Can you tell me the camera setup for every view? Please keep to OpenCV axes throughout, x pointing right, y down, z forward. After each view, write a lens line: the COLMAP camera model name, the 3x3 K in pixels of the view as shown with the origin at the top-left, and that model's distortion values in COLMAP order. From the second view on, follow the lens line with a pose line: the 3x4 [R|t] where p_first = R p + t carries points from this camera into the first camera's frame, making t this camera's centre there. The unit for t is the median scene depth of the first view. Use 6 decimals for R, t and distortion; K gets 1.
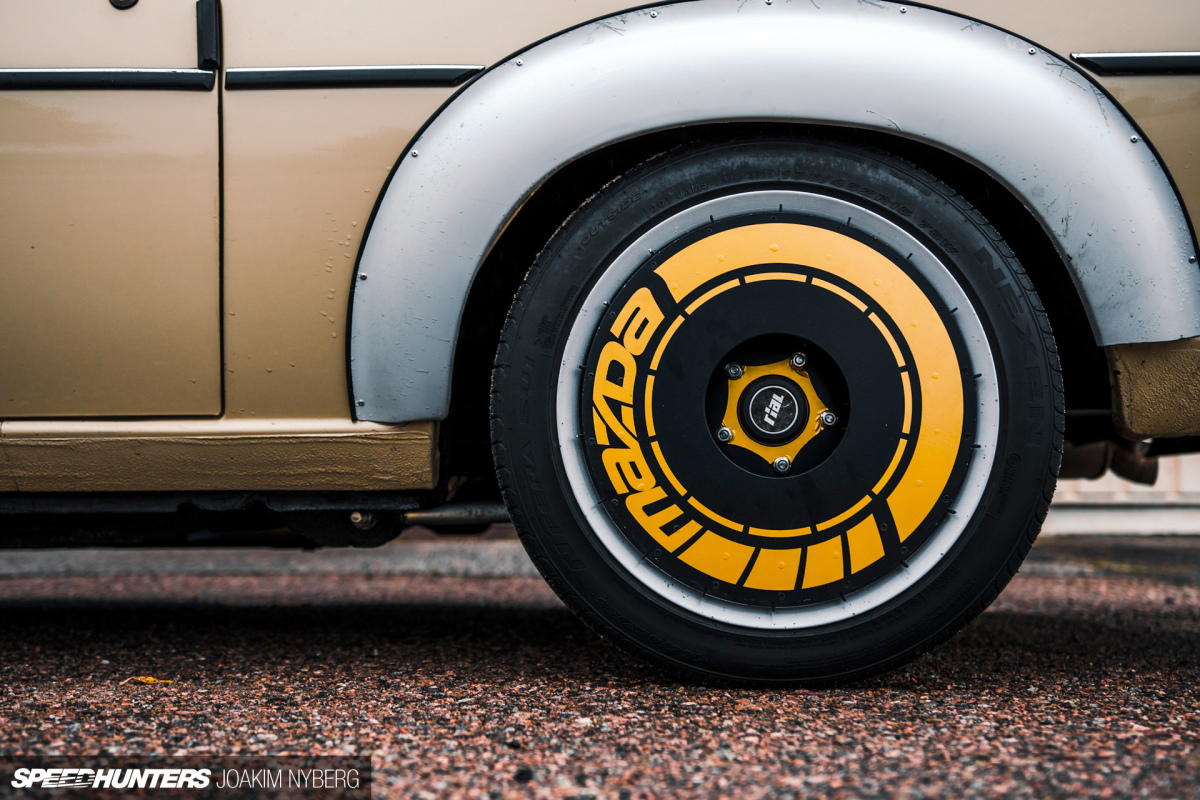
lens RADIAL K [[1588.9, 0, 599.8], [0, 1588.9, 398.8], [0, 0, 1]] dist [0.002085, 0.000000]
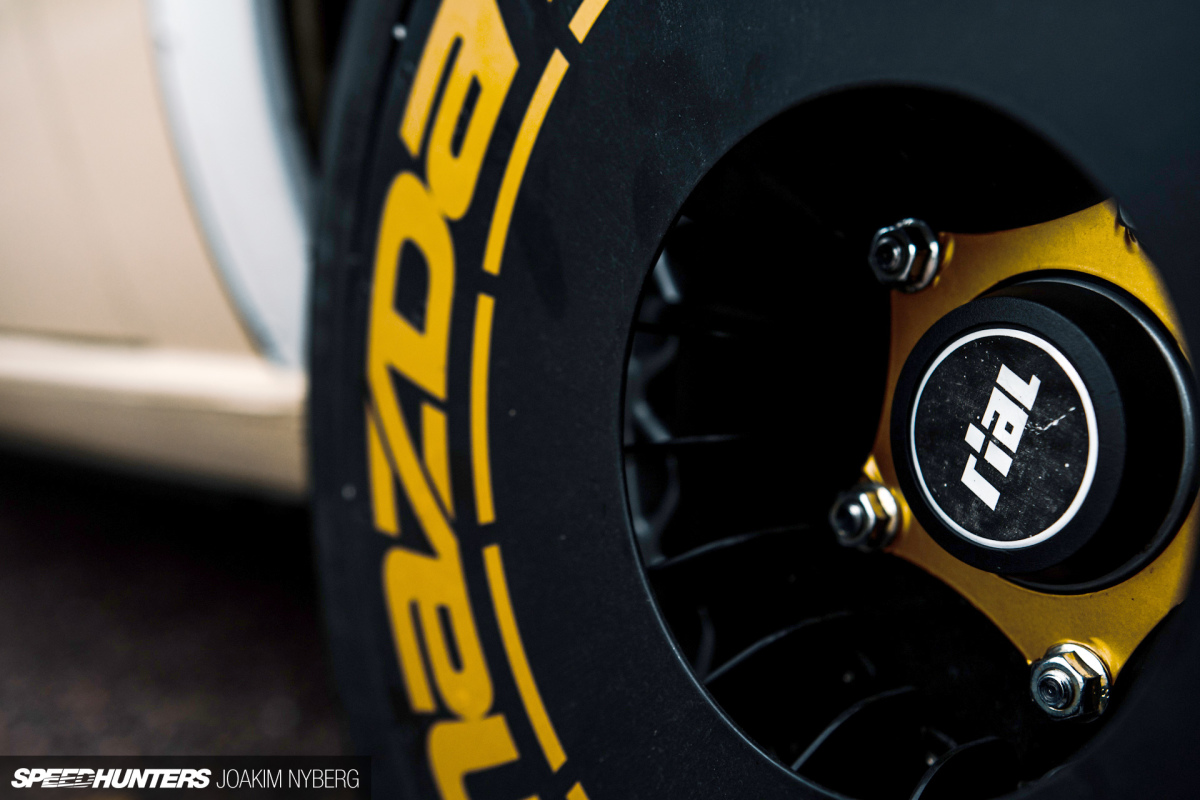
lens RADIAL K [[1550.7, 0, 600.5], [0, 1550.7, 403.2], [0, 0, 1]] dist [0.004264, 0.000000]
pose [[0.686480, 0.059874, -0.724680, 0.232684], [0.051535, 0.990092, 0.130621, -0.029524], [0.725321, -0.127015, 0.676592, 0.837291]]
